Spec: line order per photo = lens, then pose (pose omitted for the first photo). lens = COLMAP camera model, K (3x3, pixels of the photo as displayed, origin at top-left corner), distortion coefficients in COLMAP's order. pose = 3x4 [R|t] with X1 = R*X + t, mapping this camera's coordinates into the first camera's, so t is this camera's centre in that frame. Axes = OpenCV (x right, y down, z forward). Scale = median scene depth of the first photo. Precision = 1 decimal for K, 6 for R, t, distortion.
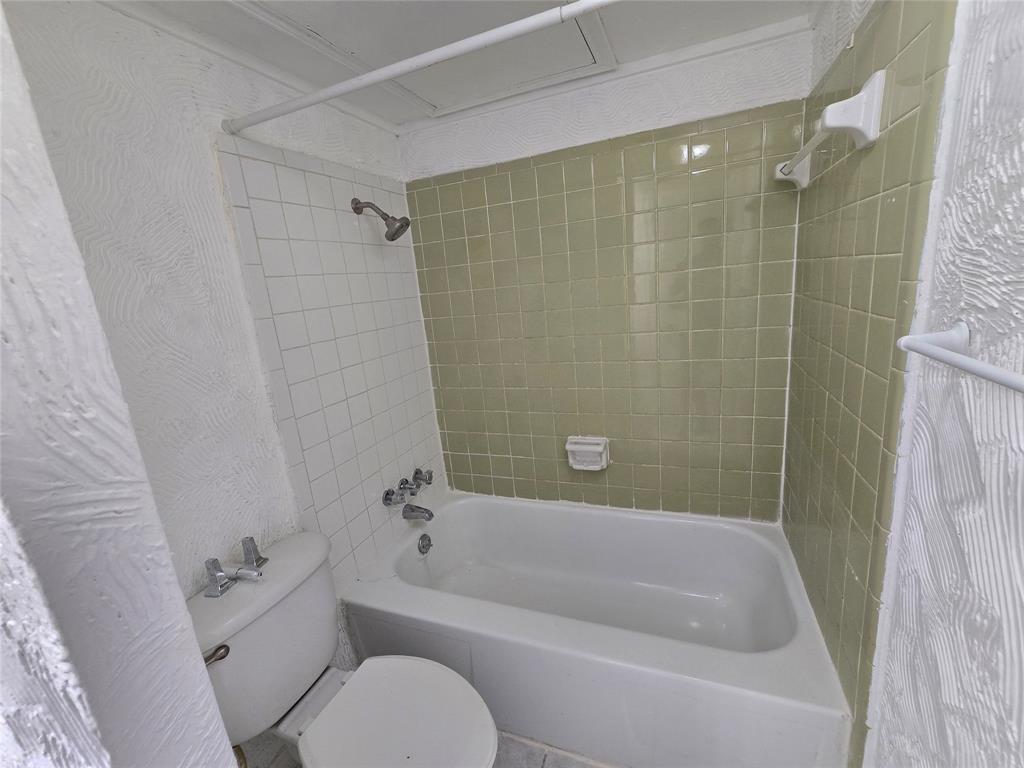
lens RADIAL K [[418.2, 0, 510.7], [0, 418.2, 385.2], [0, 0, 1]] dist [-0.002386, -0.001018]
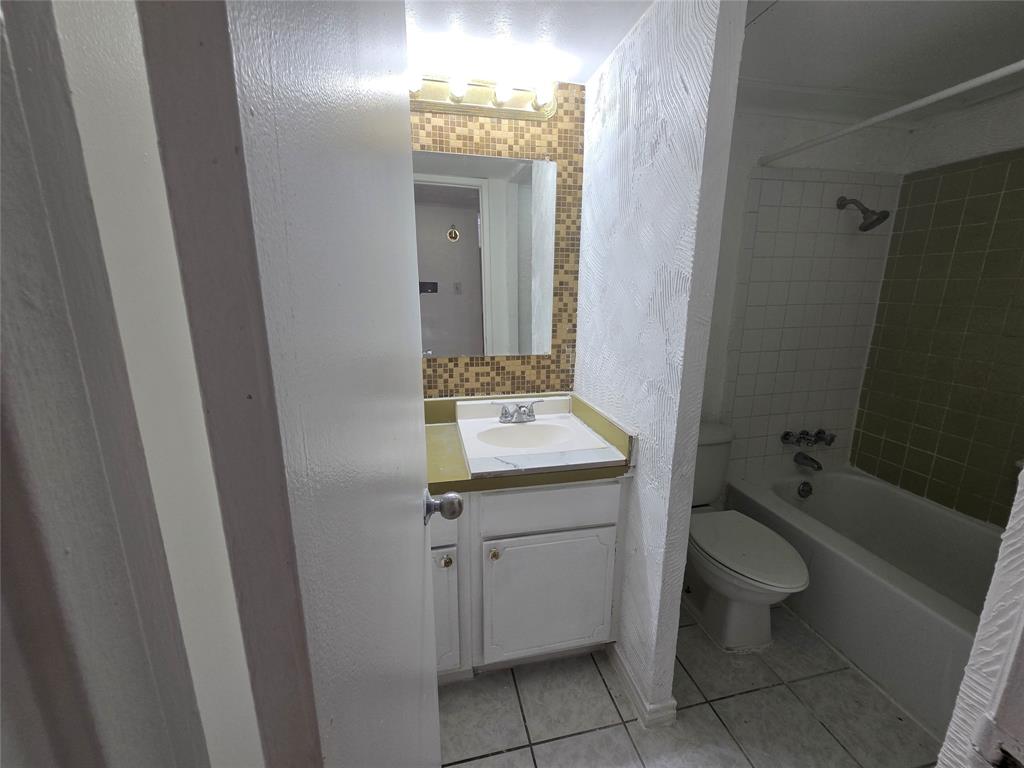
lens RADIAL K [[418.2, 0, 519.3], [0, 418.2, 386.4], [0, 0, 1]] dist [-0.002386, -0.001018]
pose [[0.565948, 0.277286, -0.776412, 0.175480], [-0.244544, 0.955822, 0.163104, 0.107501], [0.787338, 0.097559, 0.608754, -0.392235]]
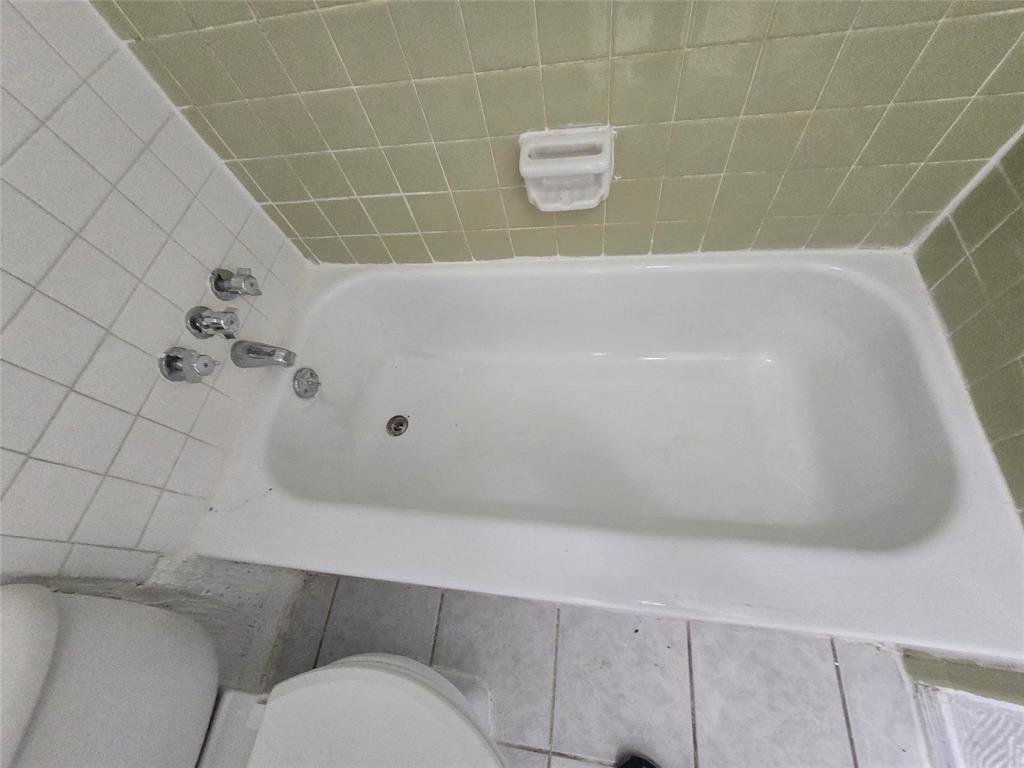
lens RADIAL K [[418.2, 0, 518.3], [0, 418.2, 386.6], [0, 0, 1]] dist [-0.002386, -0.001018]
pose [[0.964611, -0.253533, 0.072432, 0.040636], [0.119827, 0.666197, 0.736086, -0.018615], [-0.234876, -0.701357, 0.673002, 0.536932]]
